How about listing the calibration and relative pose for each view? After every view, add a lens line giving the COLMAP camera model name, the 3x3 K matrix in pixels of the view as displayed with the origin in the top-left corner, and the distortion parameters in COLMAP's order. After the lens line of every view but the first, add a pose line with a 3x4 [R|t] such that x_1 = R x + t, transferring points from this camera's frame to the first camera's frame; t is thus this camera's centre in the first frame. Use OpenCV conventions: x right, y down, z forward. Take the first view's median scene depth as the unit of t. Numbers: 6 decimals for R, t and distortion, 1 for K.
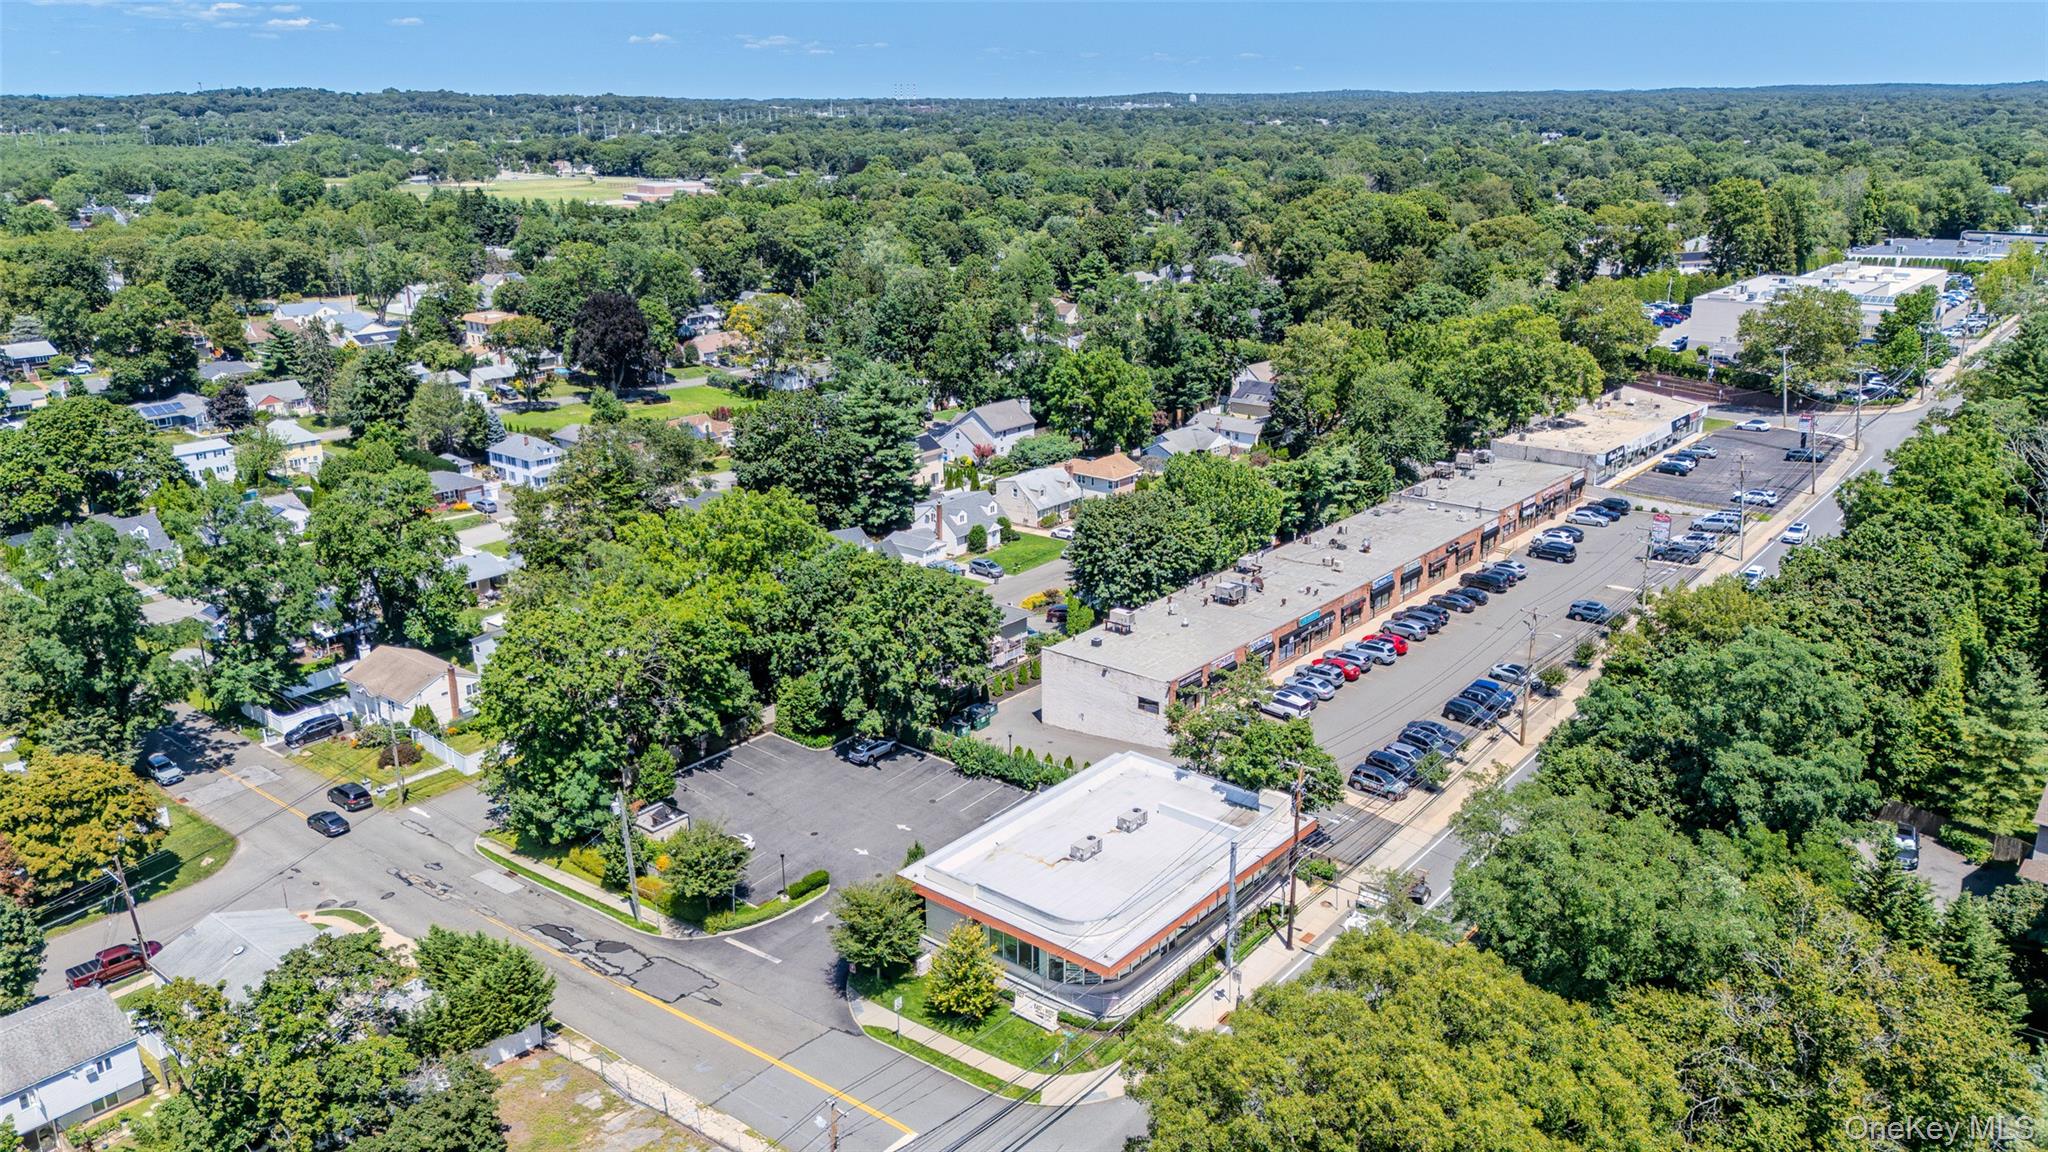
lens RADIAL K [[1501.9, 0, 1022.9], [0, 1501.9, 568.4], [0, 0, 1]] dist [0.104691, -0.129337]
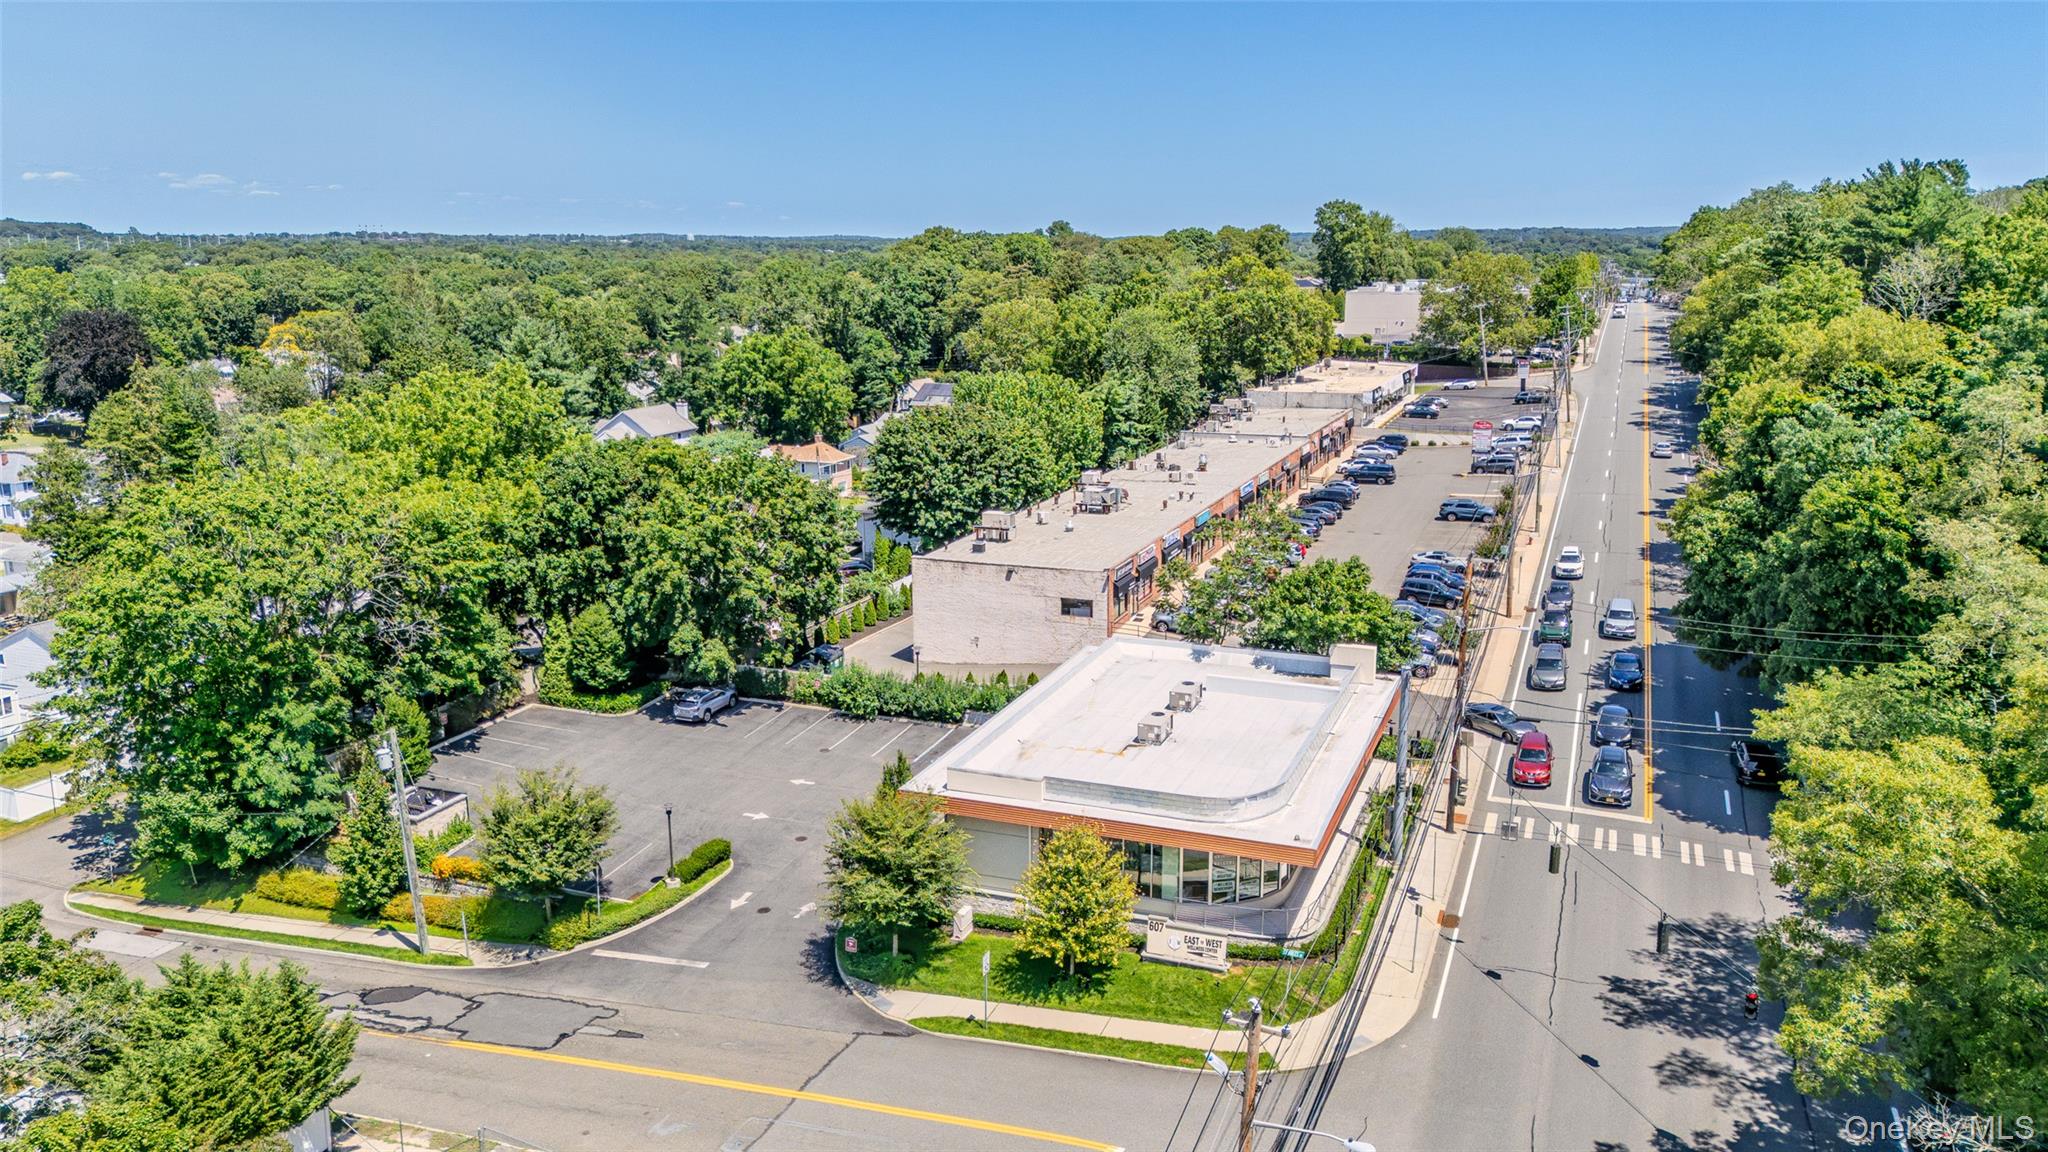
lens RADIAL K [[1501.9, 0, 1022.9], [0, 1501.9, 568.4], [0, 0, 1]] dist [0.104691, -0.129337]
pose [[0.948076, -0.062879, 0.311766, -0.179537], [0.091215, 0.992839, -0.077140, 0.129268], [-0.304683, 0.101573, 0.947022, 0.294176]]
